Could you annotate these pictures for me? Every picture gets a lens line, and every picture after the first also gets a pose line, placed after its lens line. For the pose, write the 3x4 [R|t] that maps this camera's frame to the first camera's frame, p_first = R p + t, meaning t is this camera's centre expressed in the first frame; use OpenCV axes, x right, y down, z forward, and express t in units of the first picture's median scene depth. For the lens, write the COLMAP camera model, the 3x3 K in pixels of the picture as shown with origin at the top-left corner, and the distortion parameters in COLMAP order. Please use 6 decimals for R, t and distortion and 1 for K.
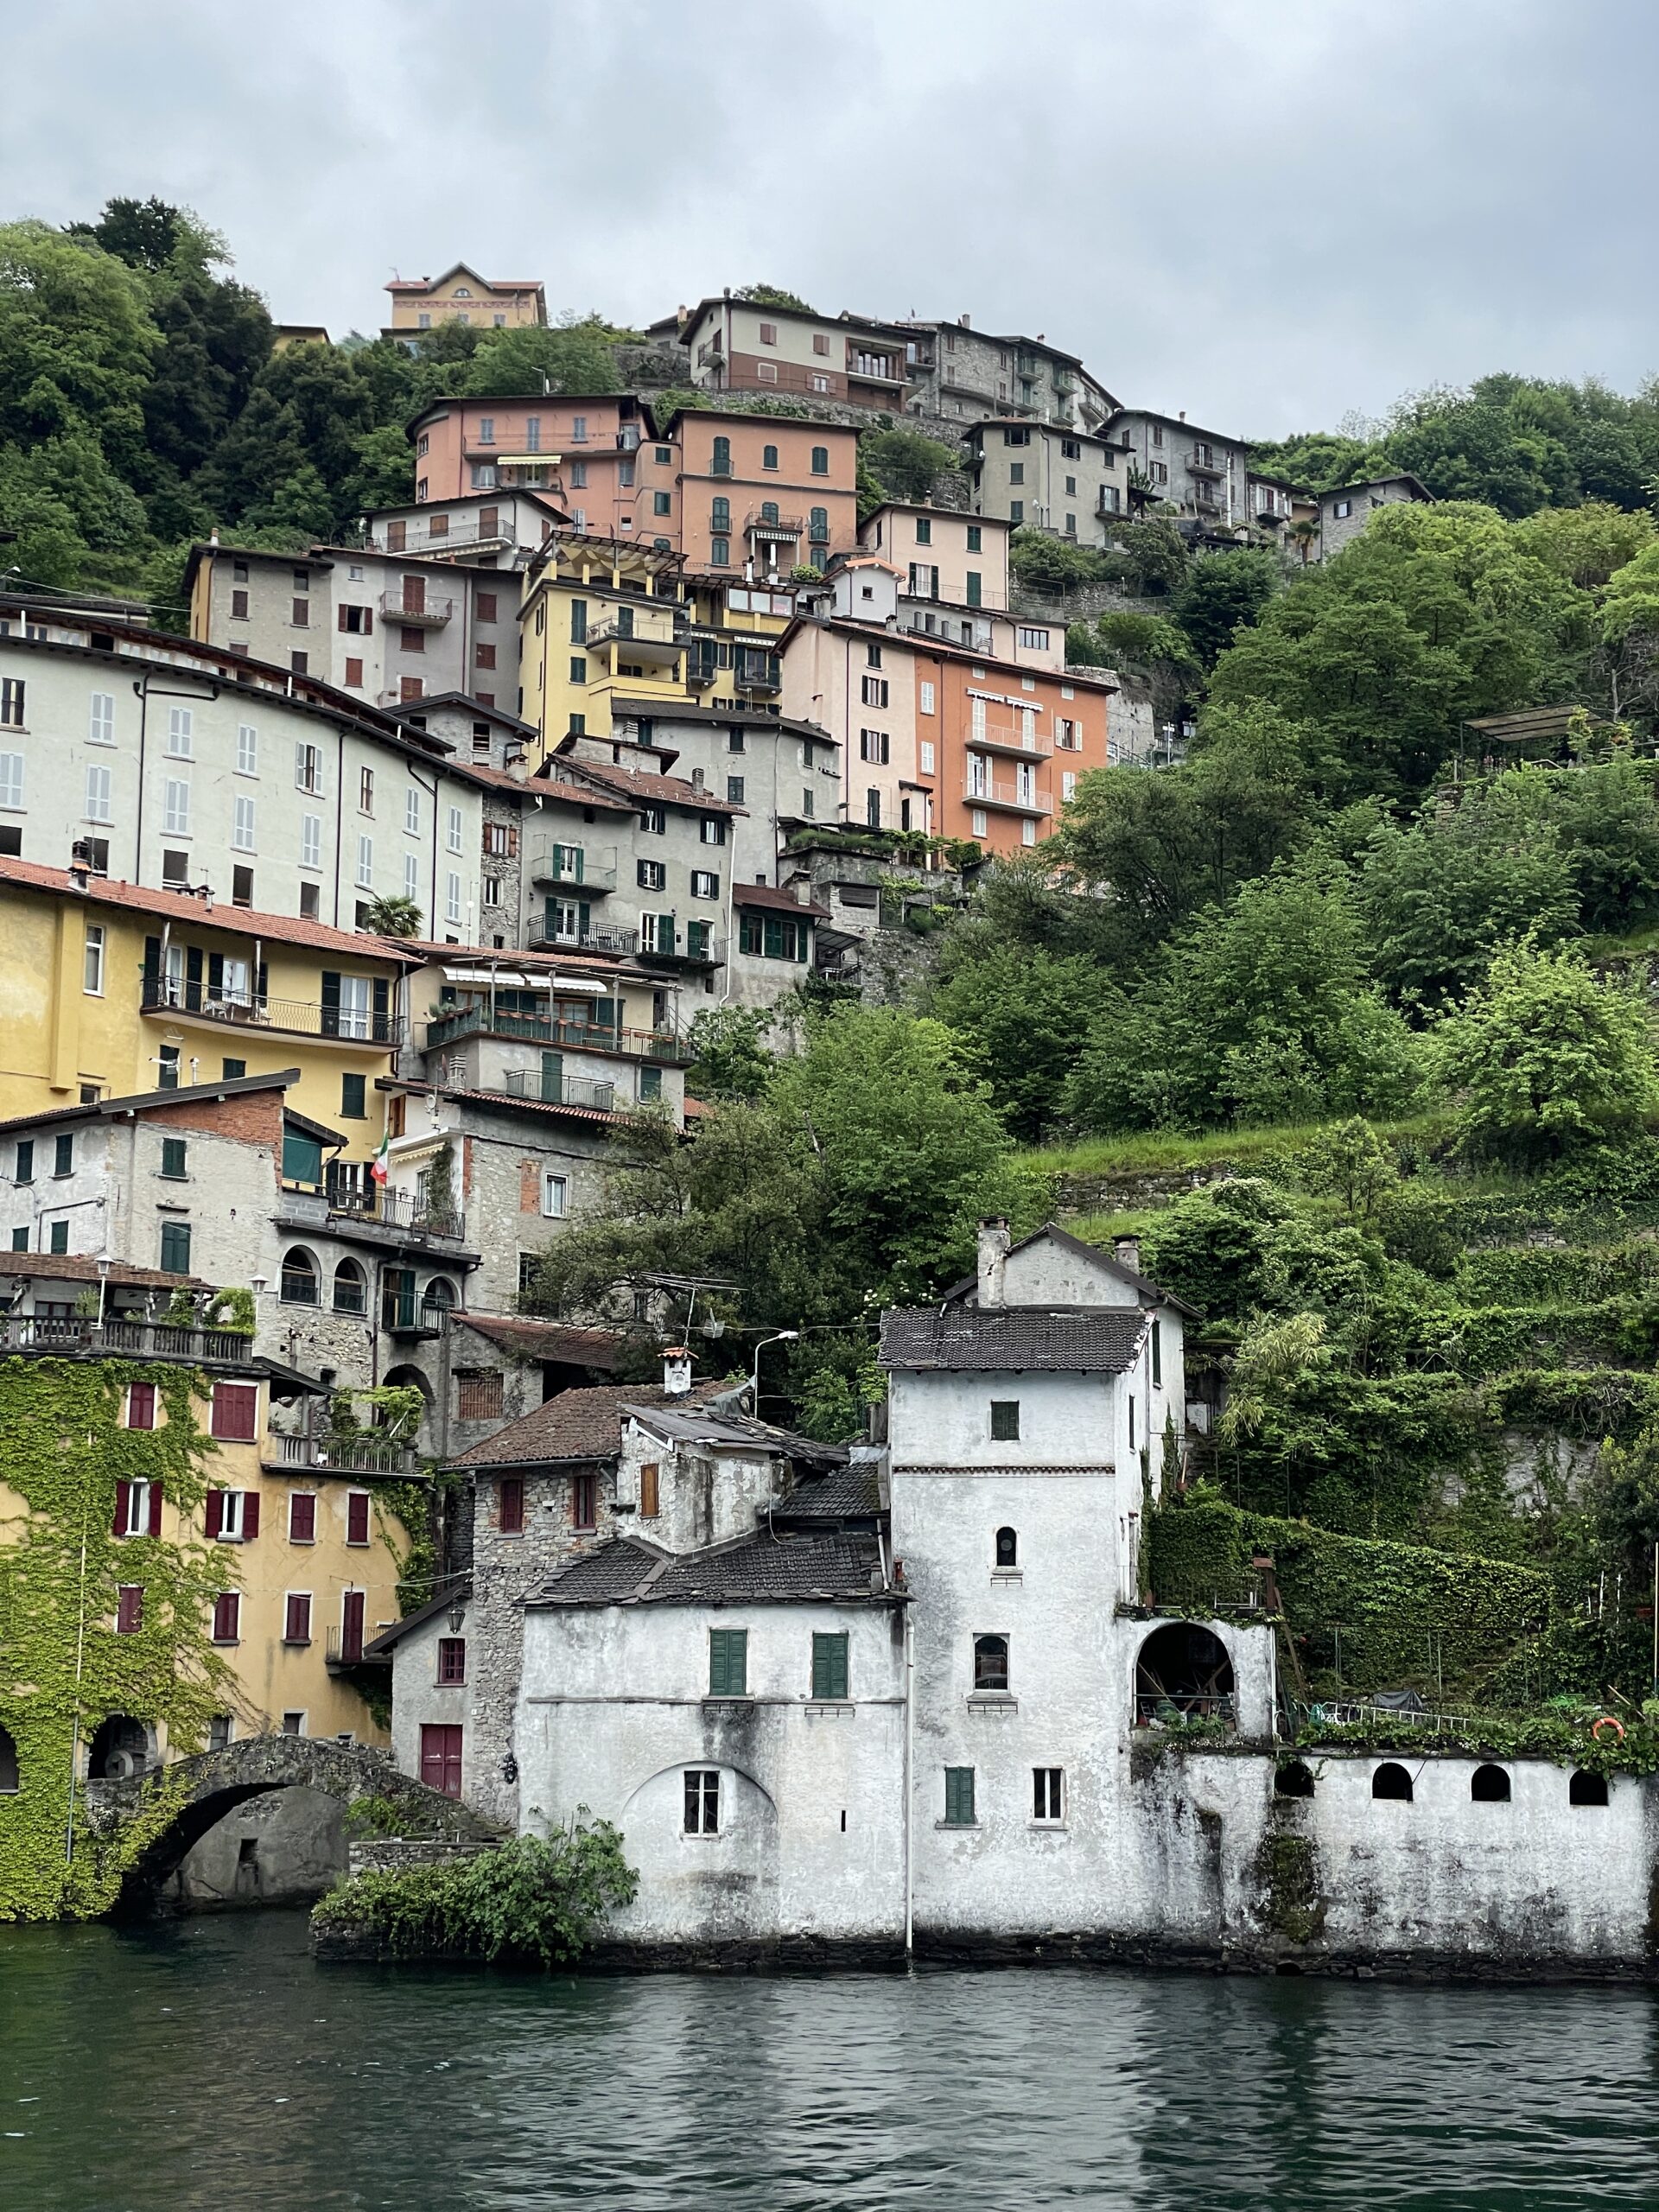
lens RADIAL K [[3299.8, 0, 829.5], [0, 3299.8, 1106.0], [0, 0, 1]] dist [0.142459, -0.156898]
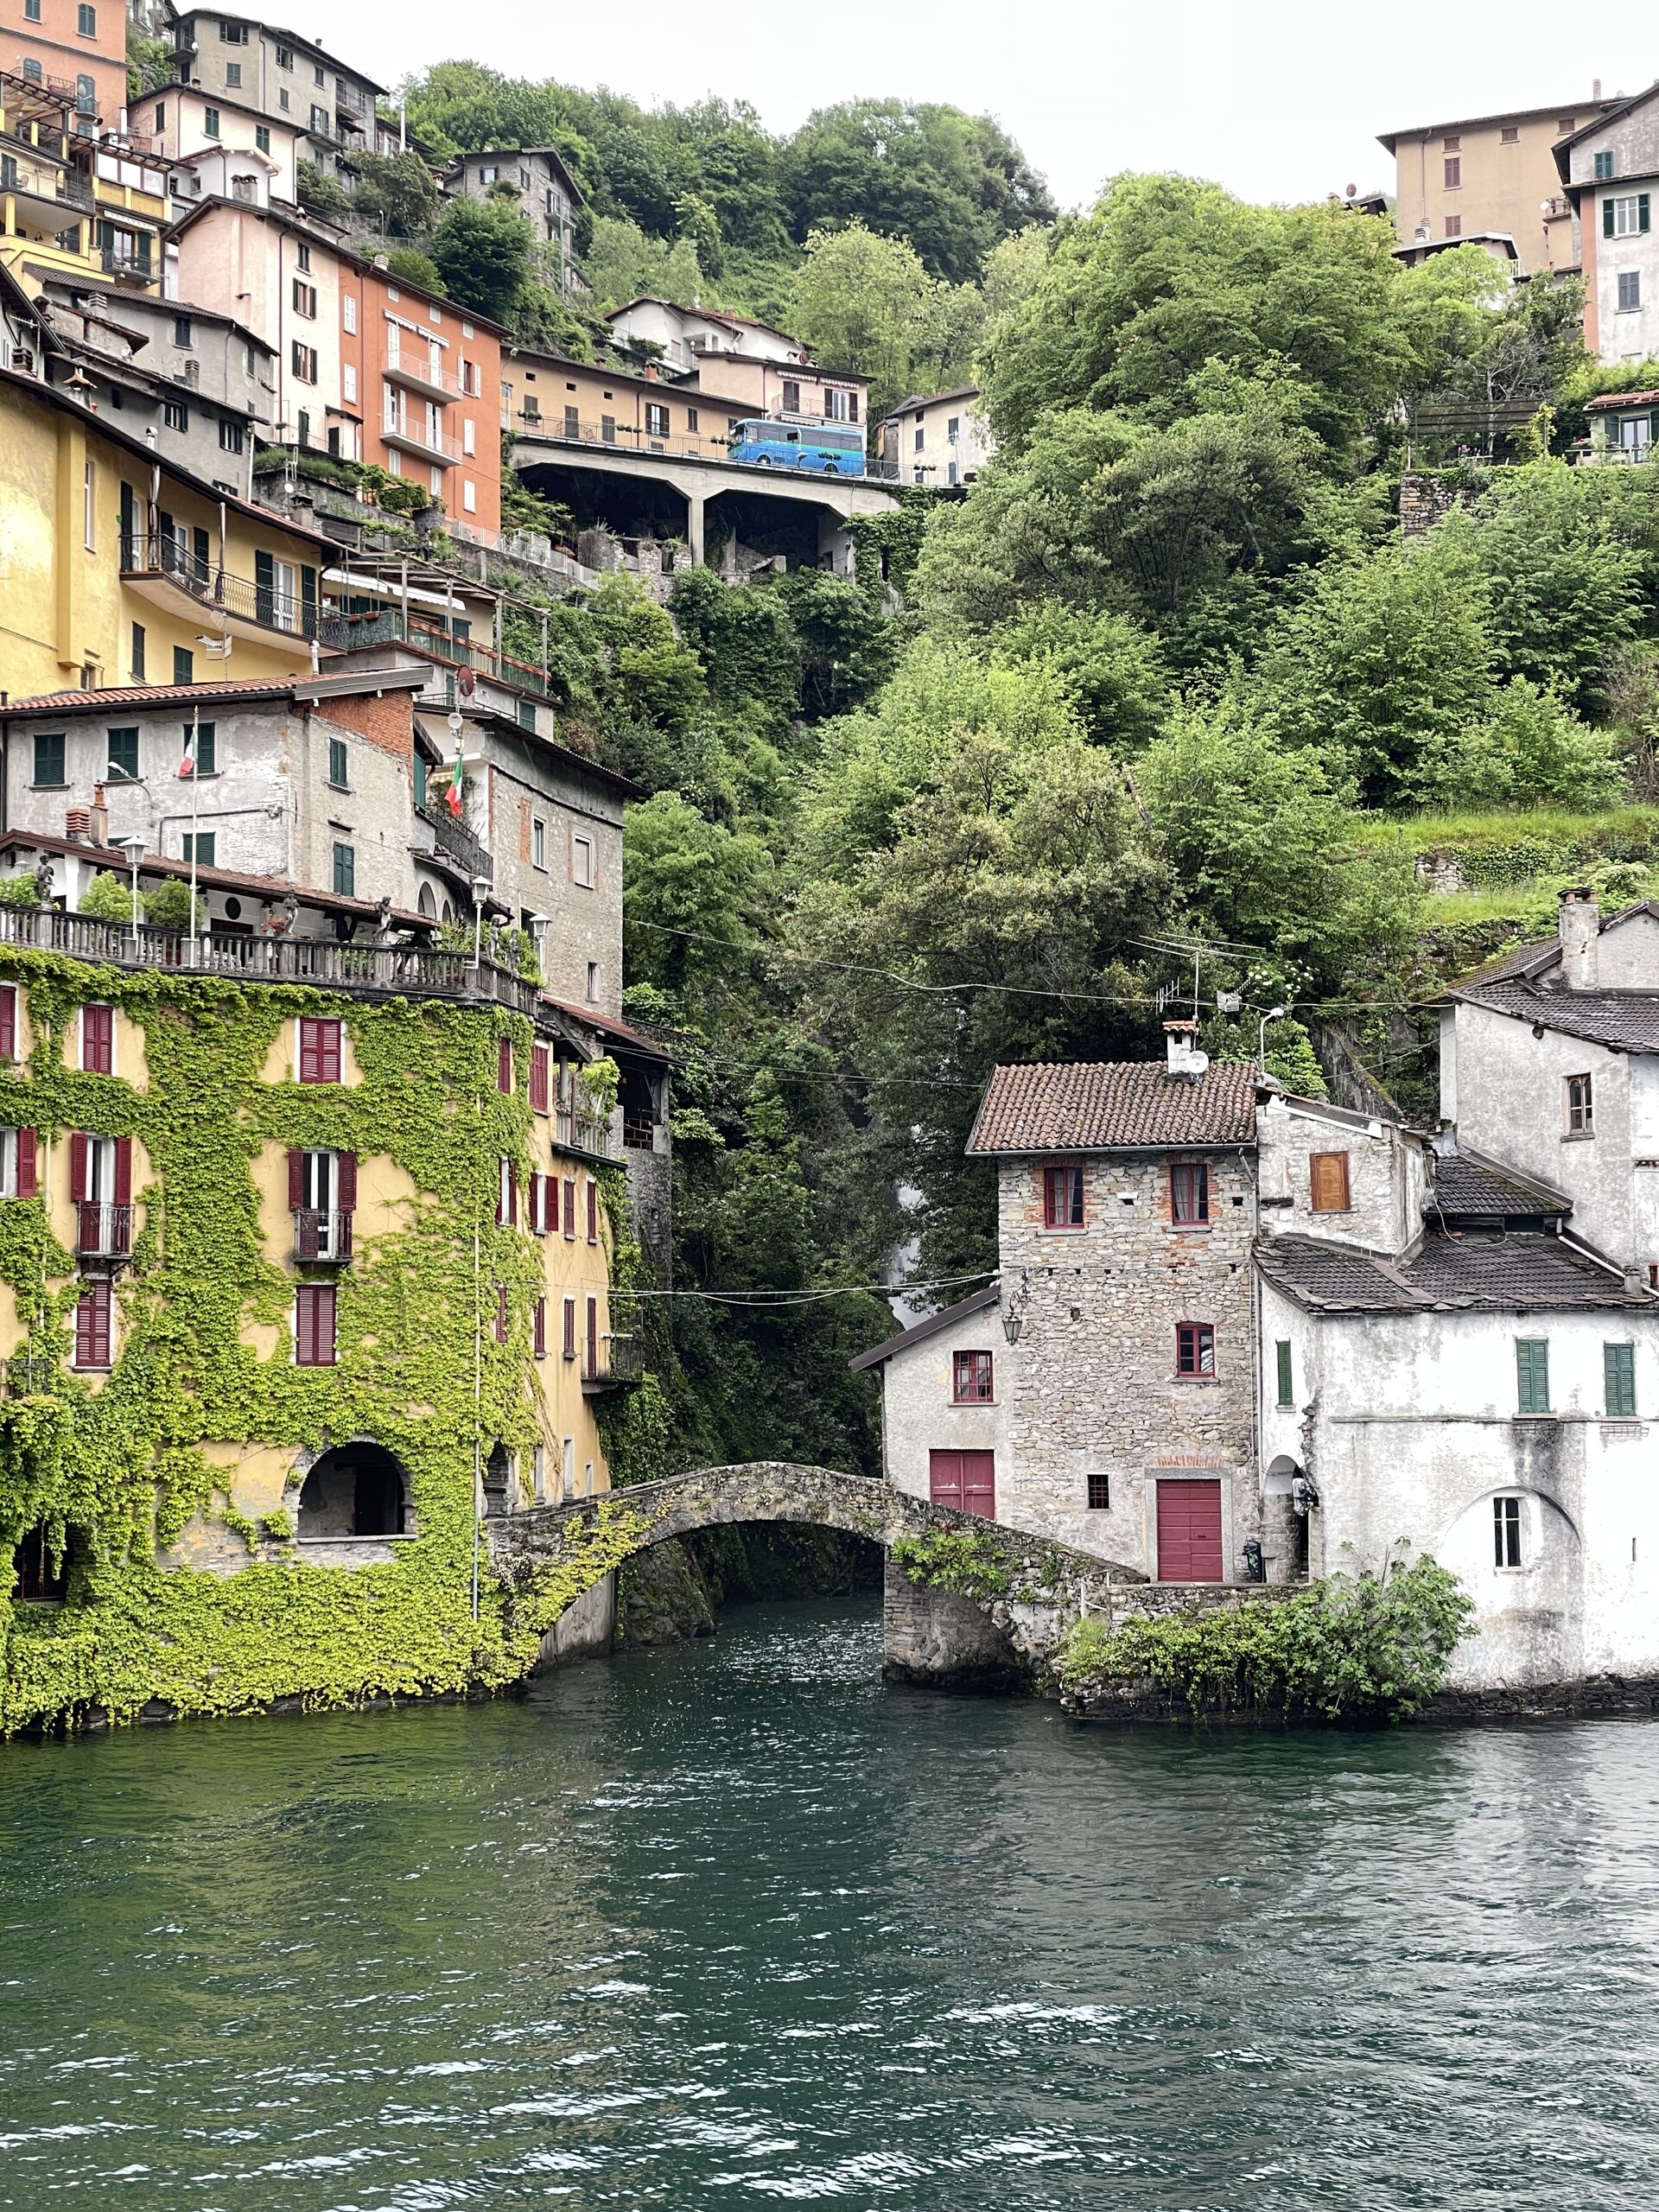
lens RADIAL K [[3299.8, 0, 829.5], [0, 3299.8, 1106.0], [0, 0, 1]] dist [0.142459, -0.156898]
pose [[0.902924, 0.028525, 0.428853, -0.401810], [-0.063941, 0.995607, 0.068401, 0.033283], [-0.425017, -0.089183, 0.900781, 0.201265]]
